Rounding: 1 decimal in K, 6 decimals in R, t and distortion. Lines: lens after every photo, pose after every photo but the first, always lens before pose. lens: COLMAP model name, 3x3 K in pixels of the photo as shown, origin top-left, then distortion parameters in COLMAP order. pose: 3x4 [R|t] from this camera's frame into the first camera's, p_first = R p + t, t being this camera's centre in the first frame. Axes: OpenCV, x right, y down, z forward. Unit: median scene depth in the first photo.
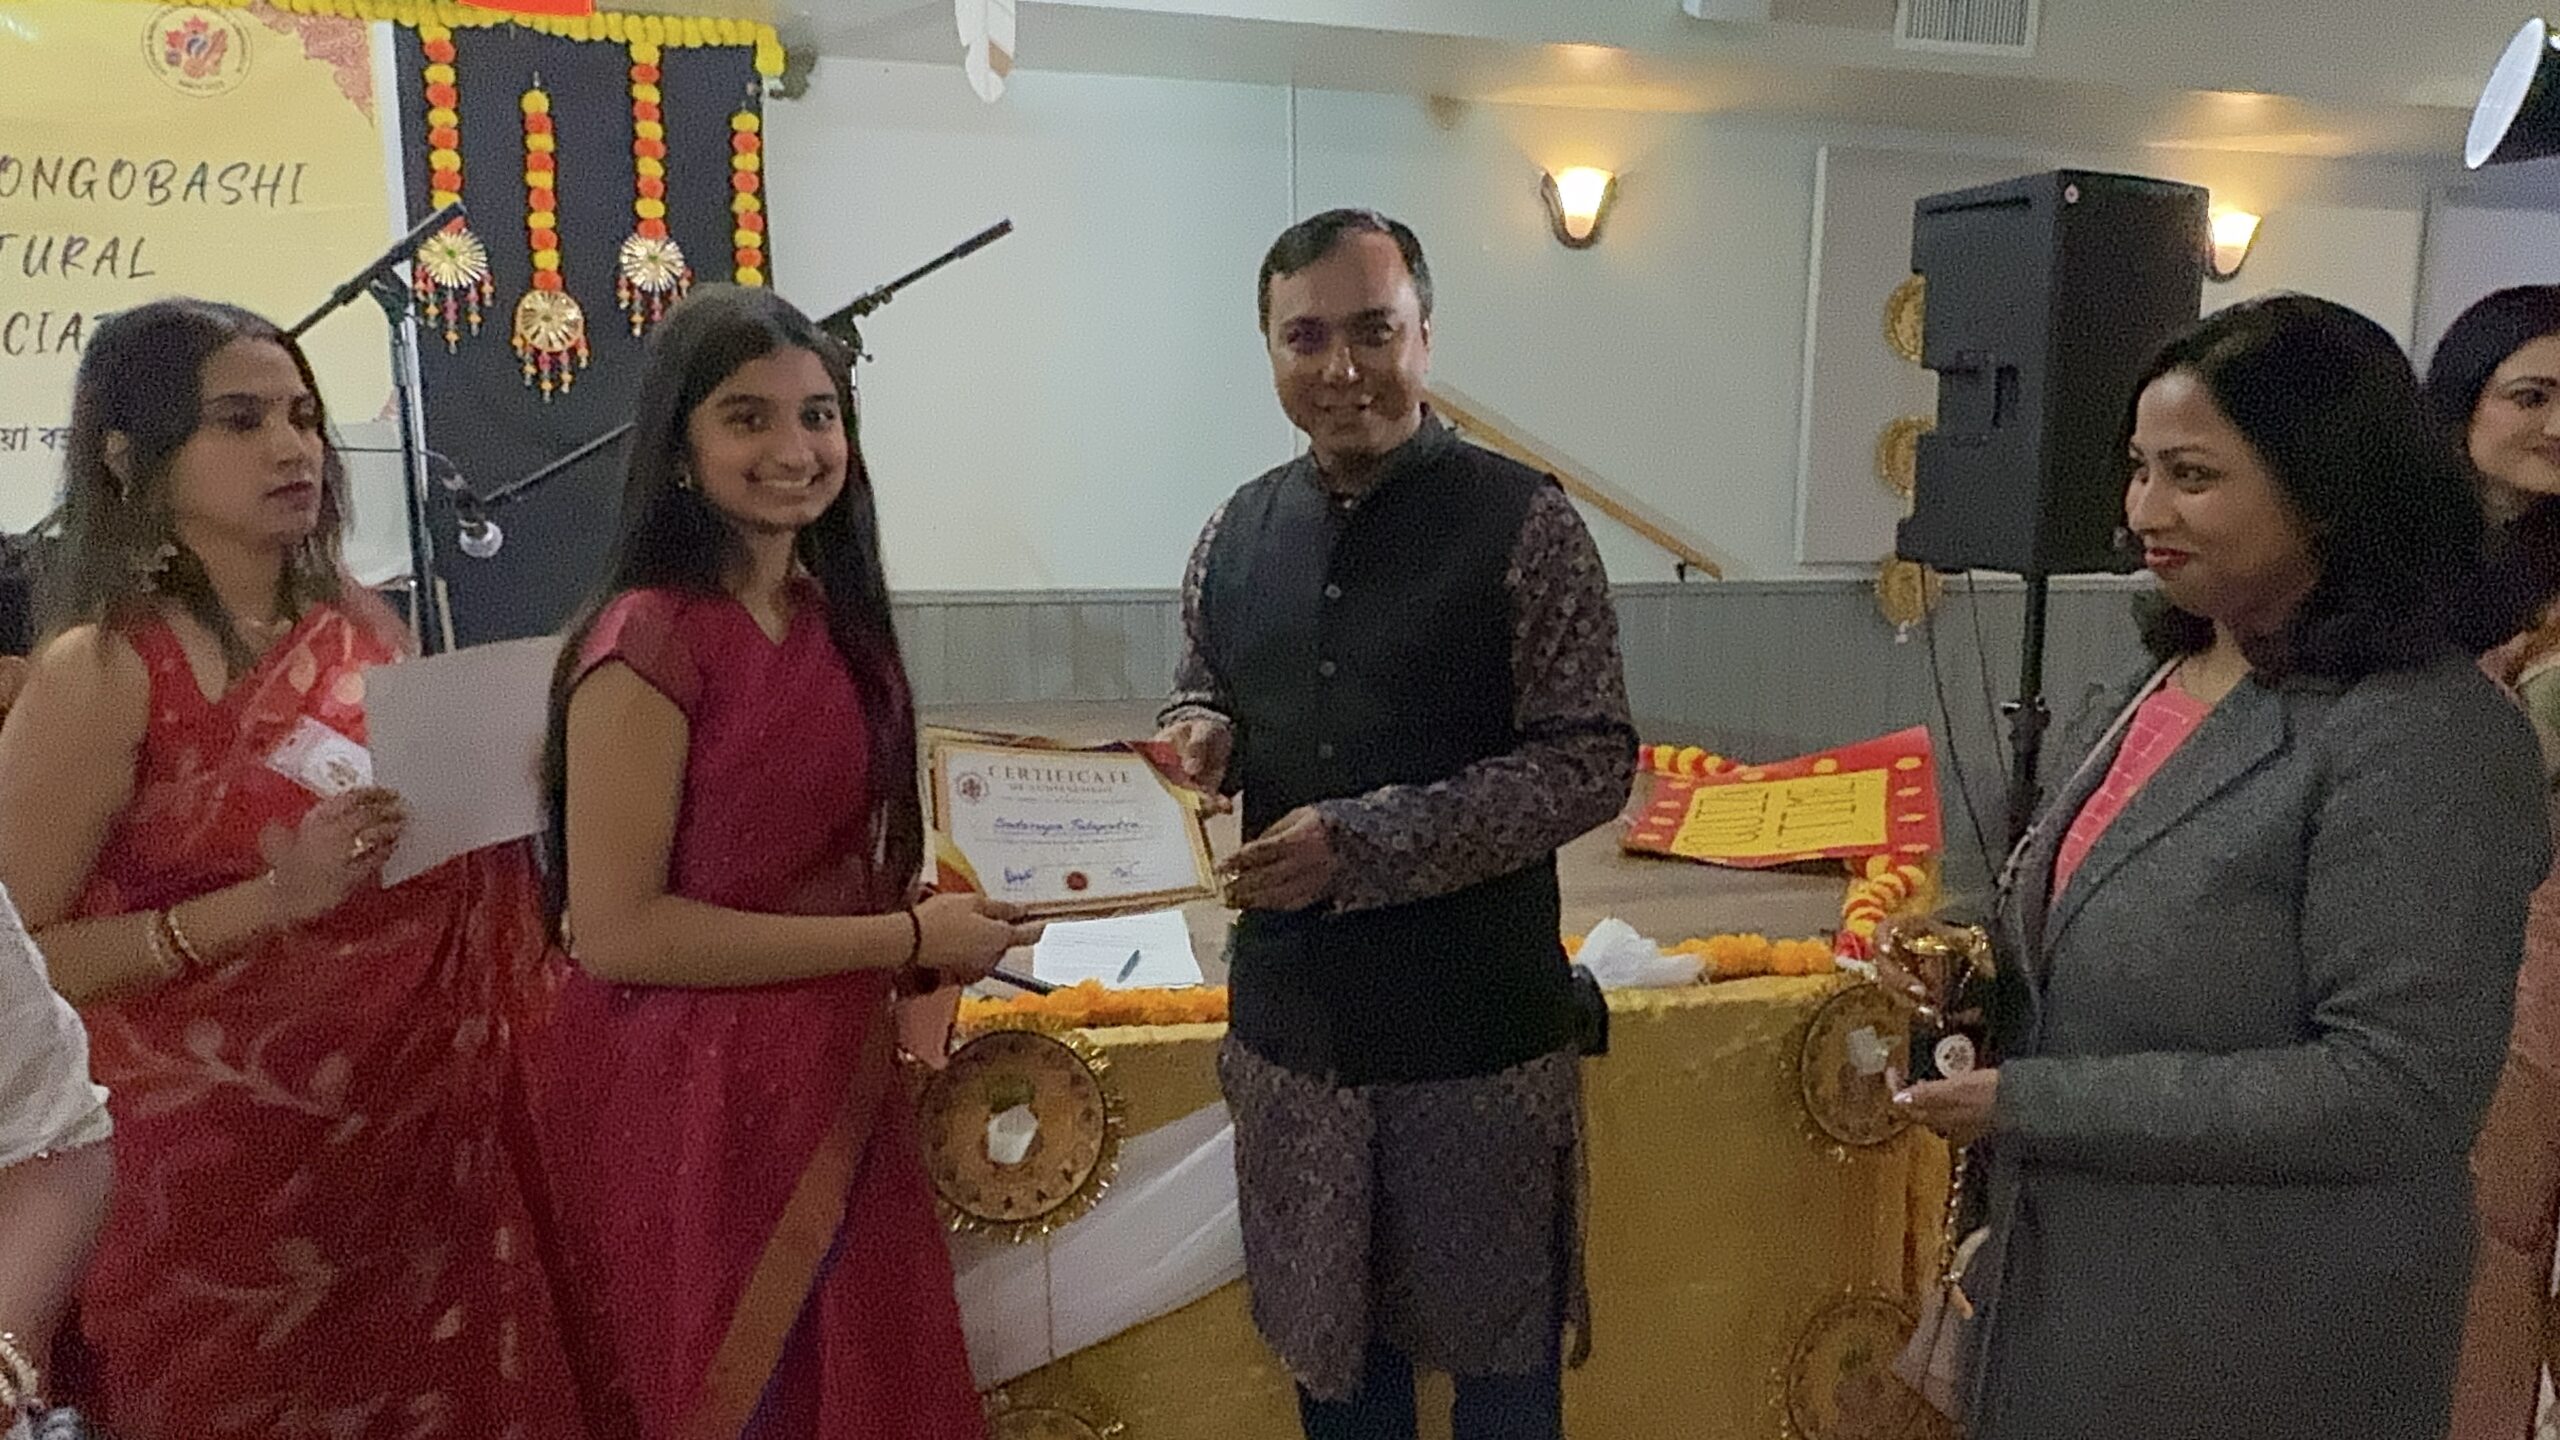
lens RADIAL K [[1706.6, 0, 1277.5], [0, 1706.6, 715.2], [0, 0, 1]] dist [-0.006474, 0.005134]
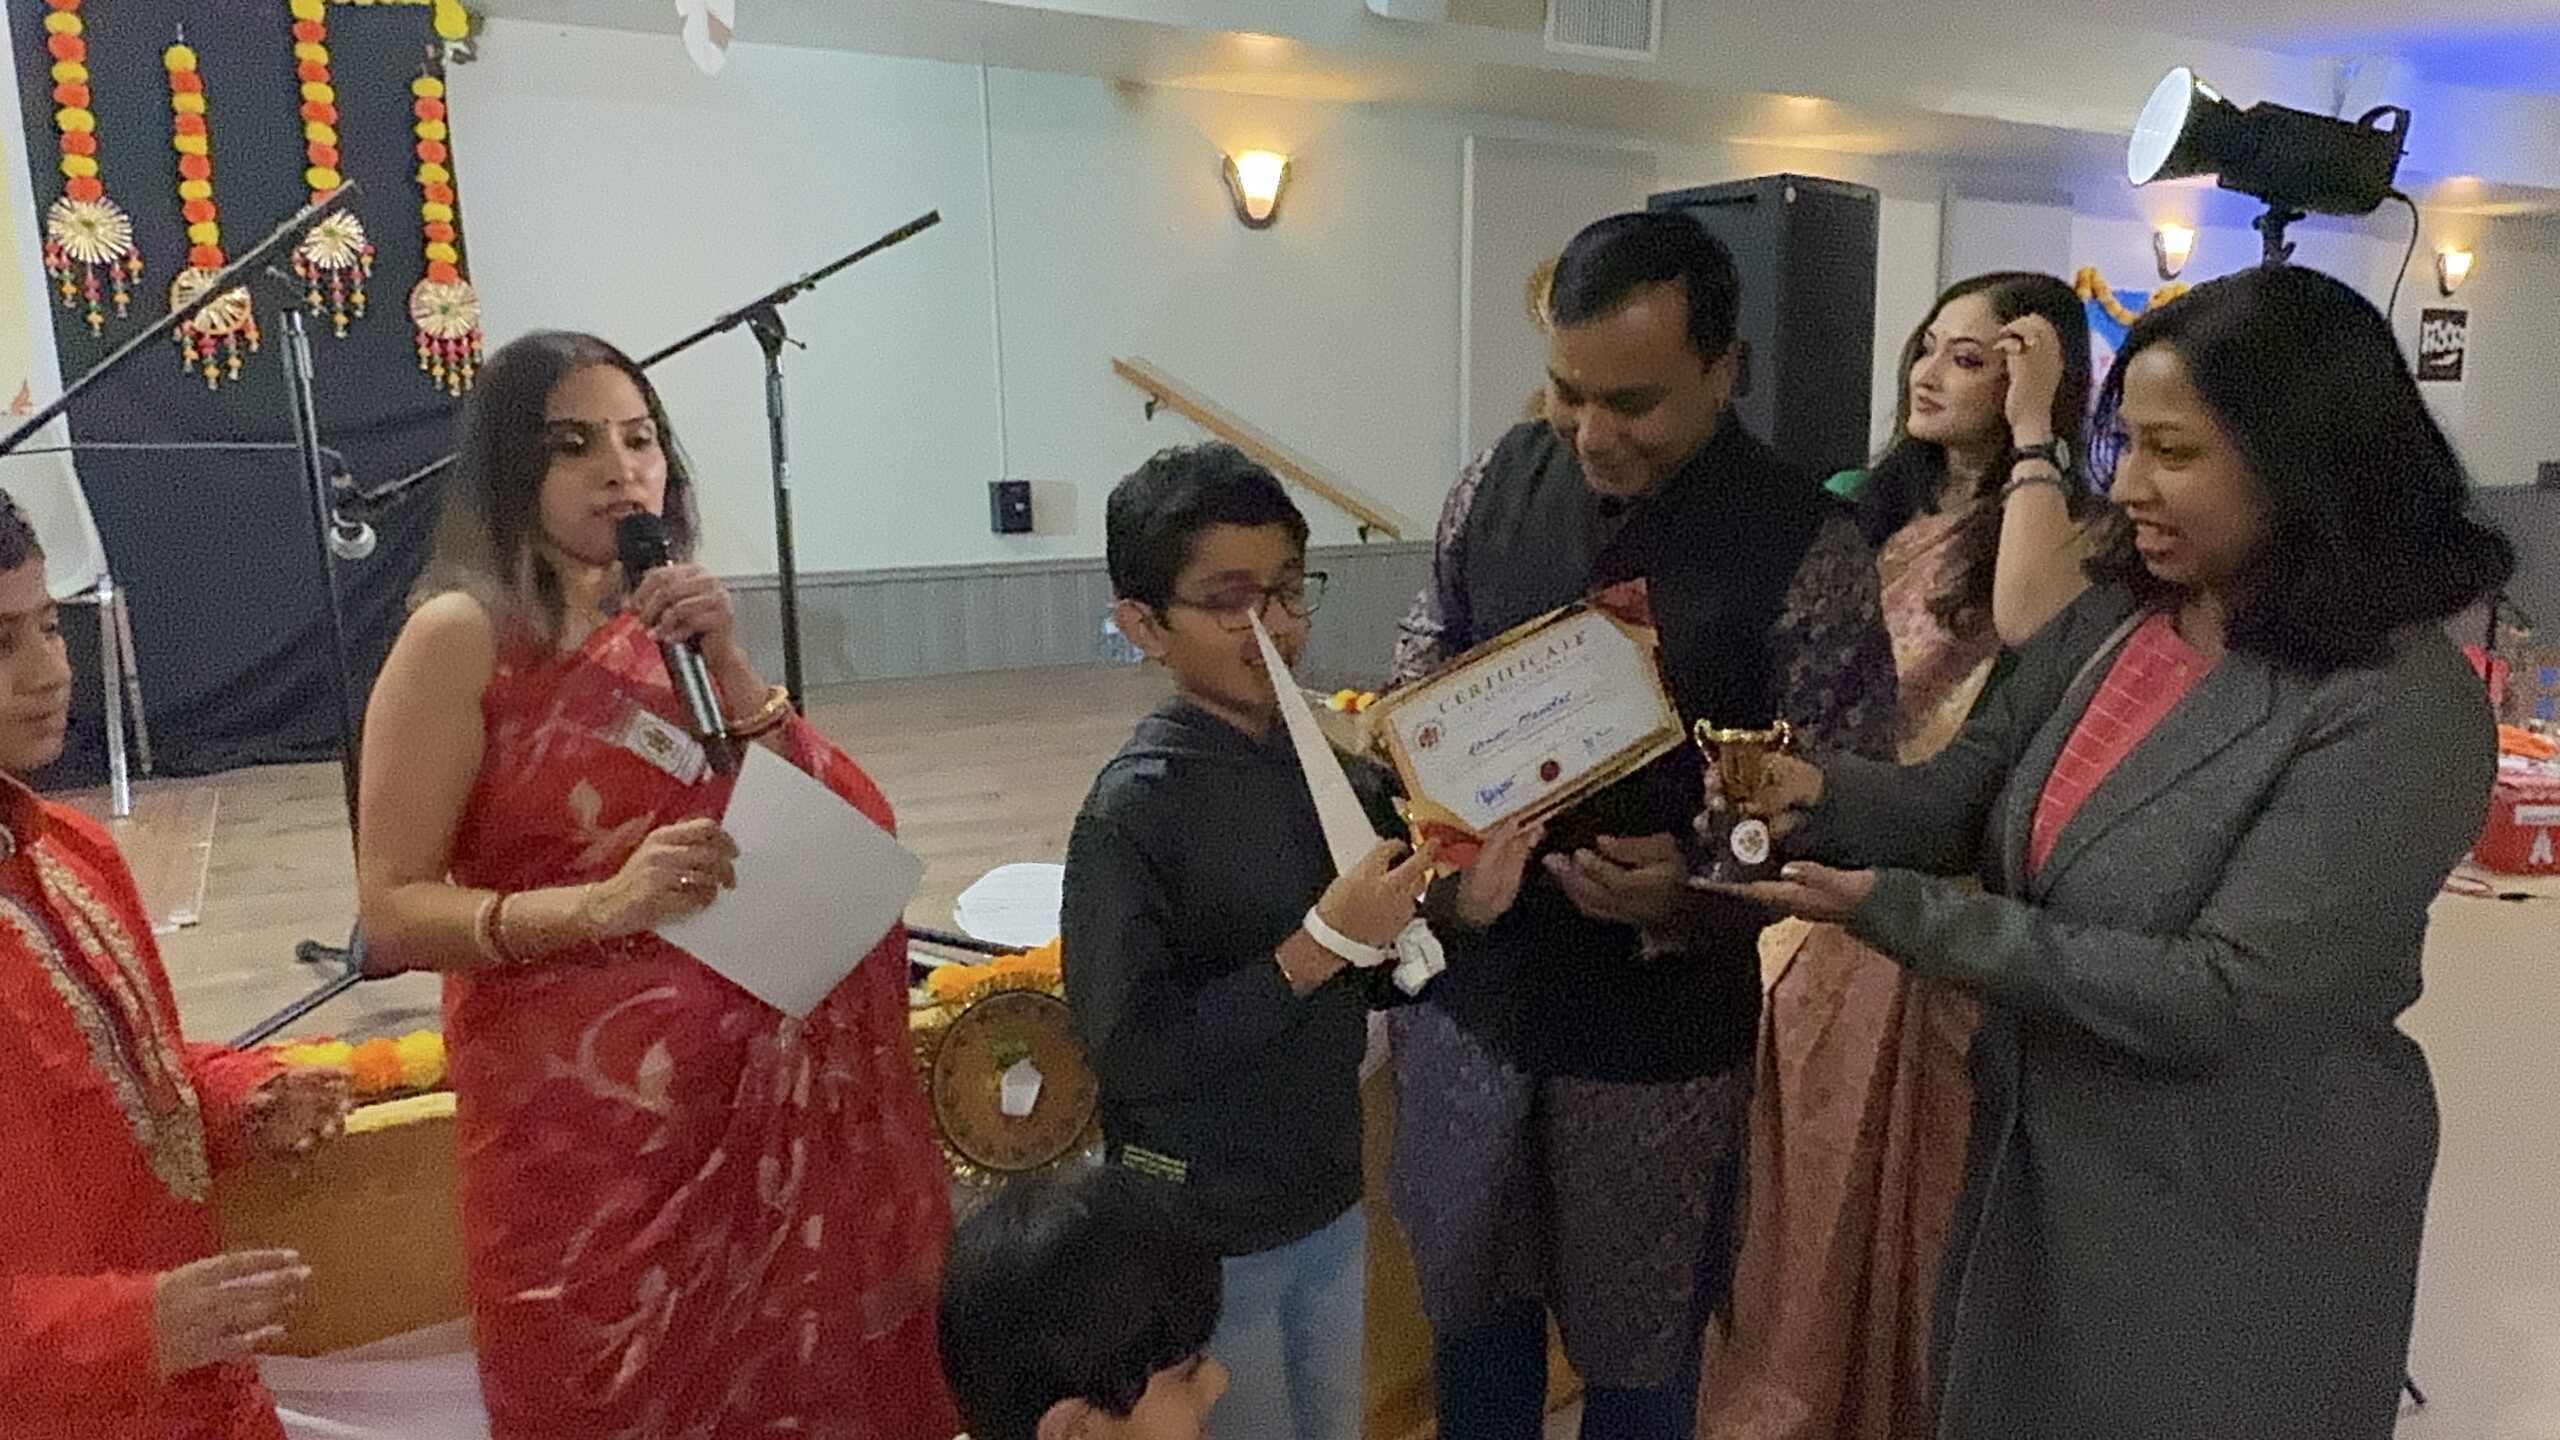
lens RADIAL K [[1706.6, 0, 1275.4], [0, 1706.6, 716.2], [0, 0, 1]] dist [-0.006474, 0.005134]
pose [[0.965561, -0.062016, 0.252677, -0.125034], [0.057660, 0.998033, 0.024617, 0.000409], [-0.253706, -0.009200, 0.967238, -0.026274]]
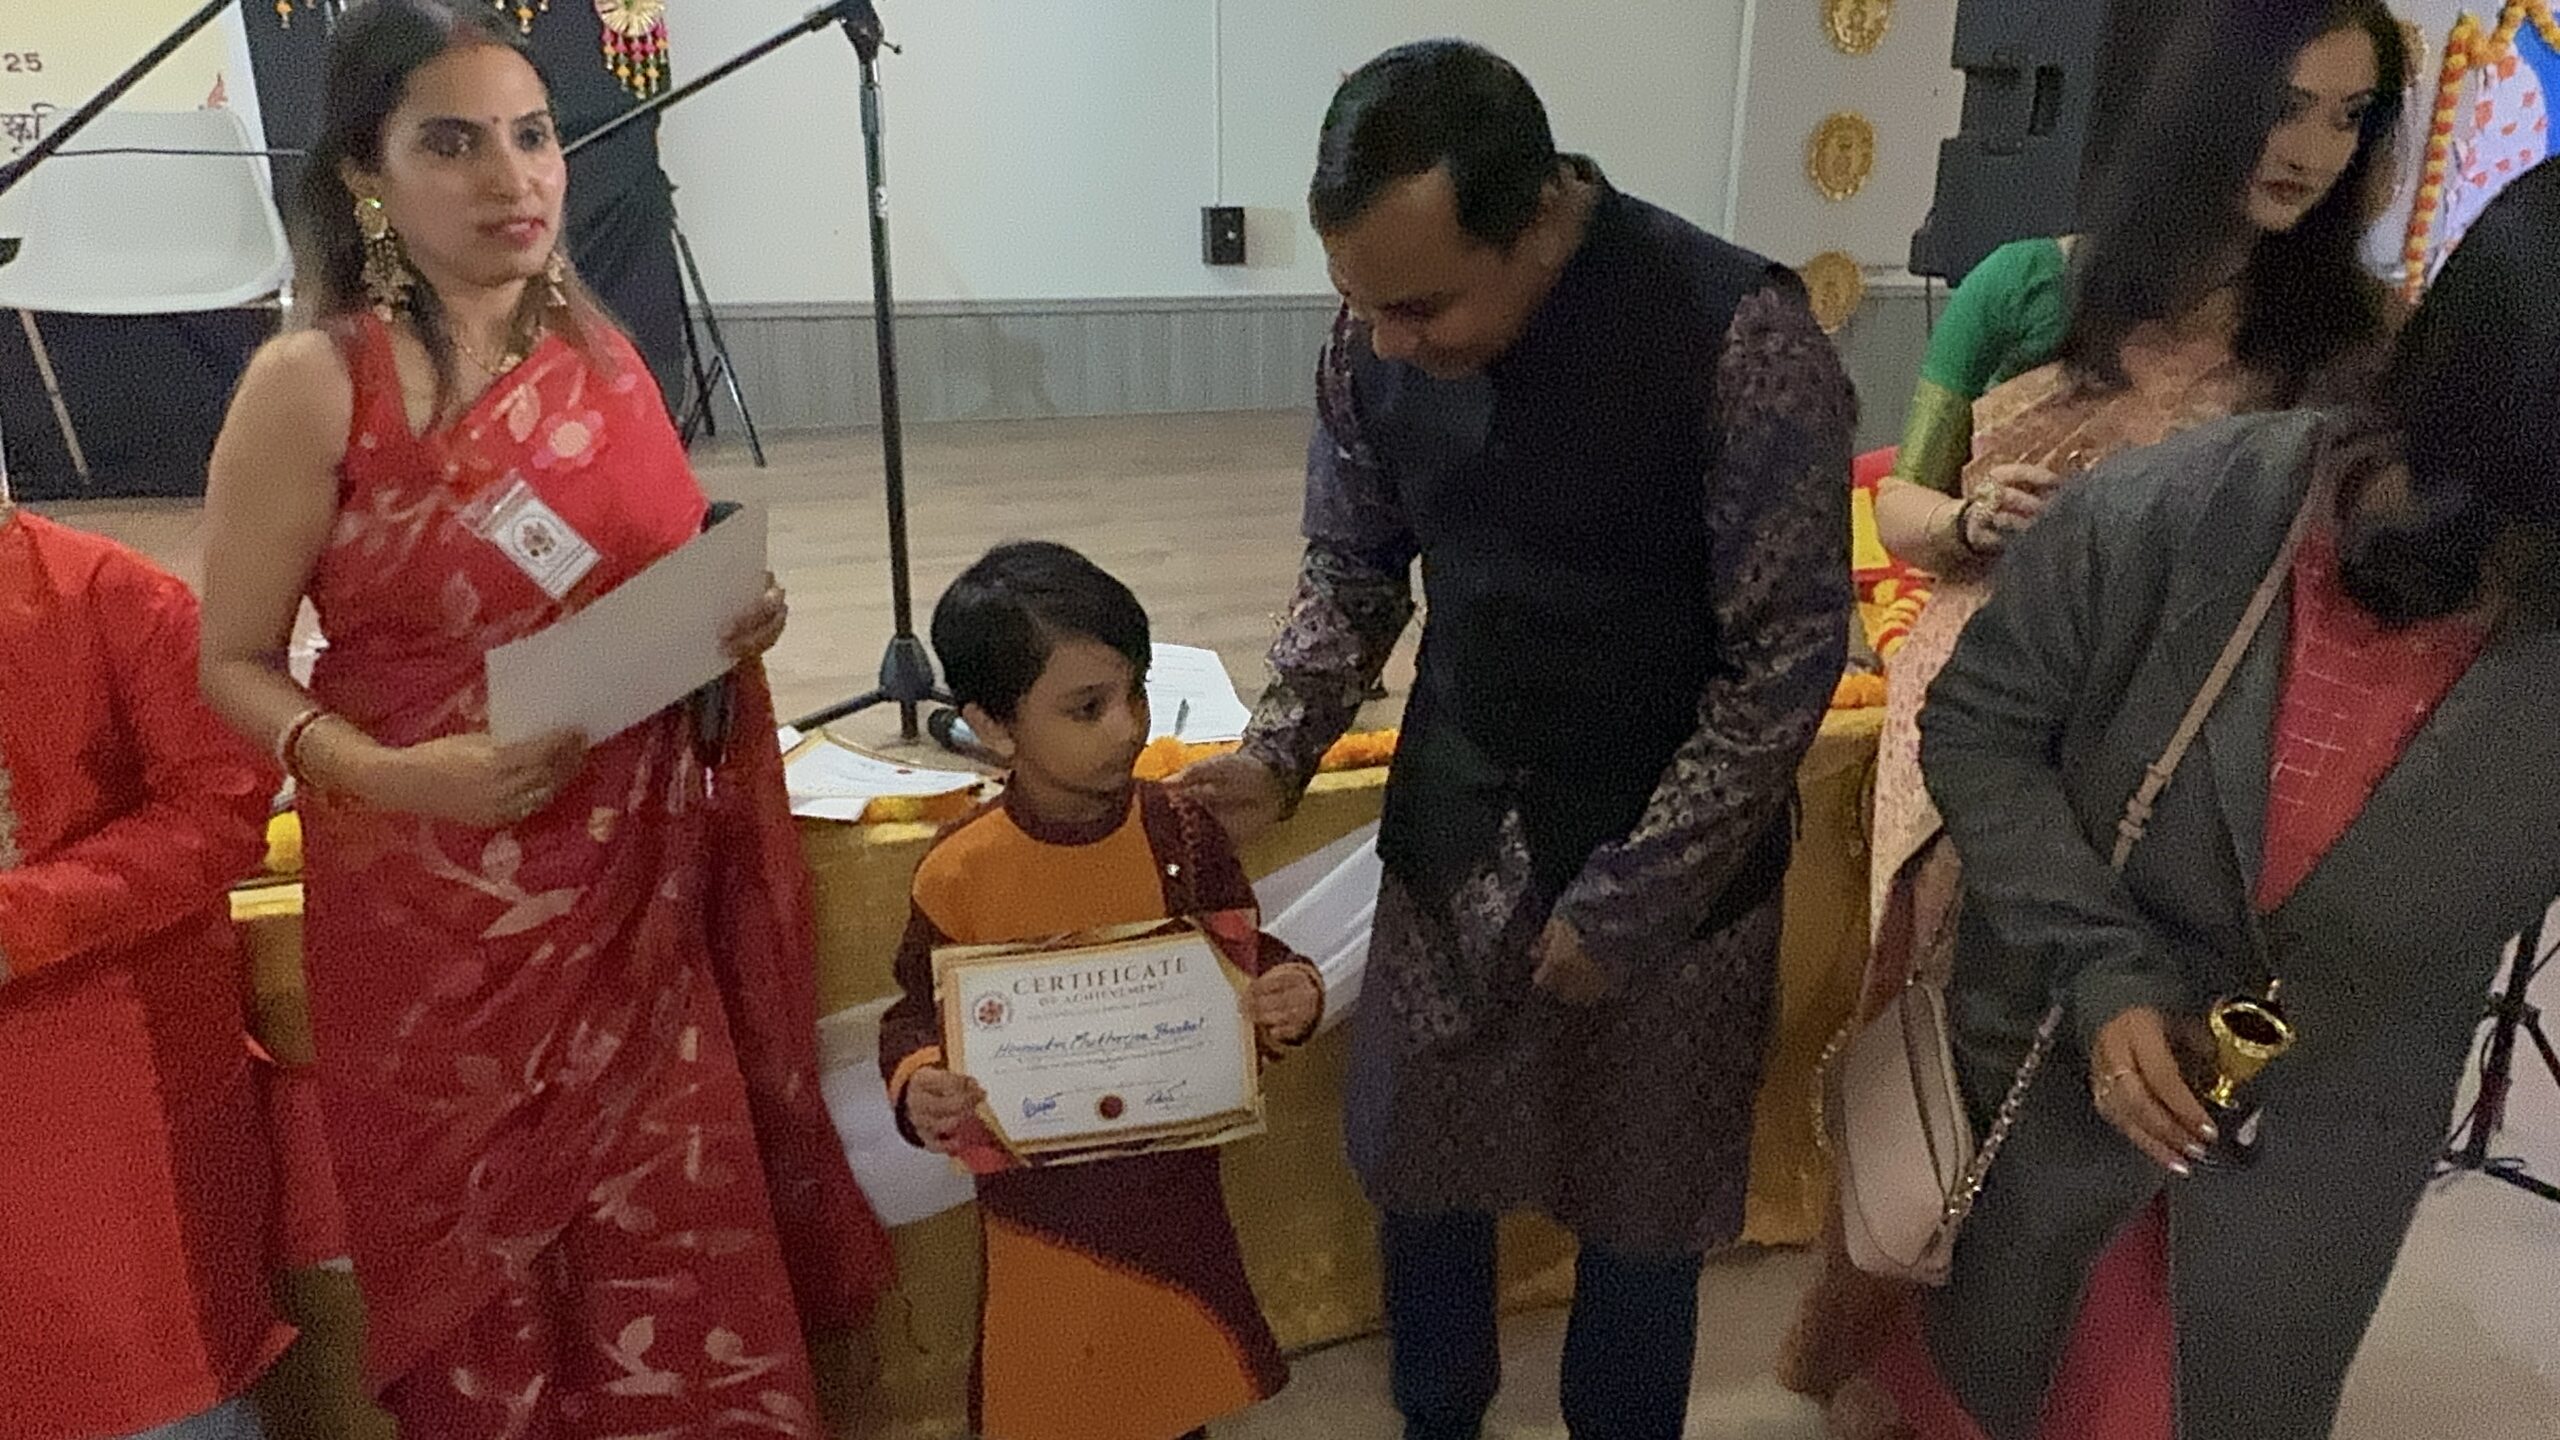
lens RADIAL K [[1706.6, 0, 1275.5], [0, 1706.6, 712.6], [0, 0, 1]] dist [-0.006474, 0.005134]
pose [[0.994824, -0.026670, 0.098046, -0.073930], [0.009561, 0.985227, 0.170988, -0.010832], [-0.101157, -0.169165, 0.980383, 0.030952]]
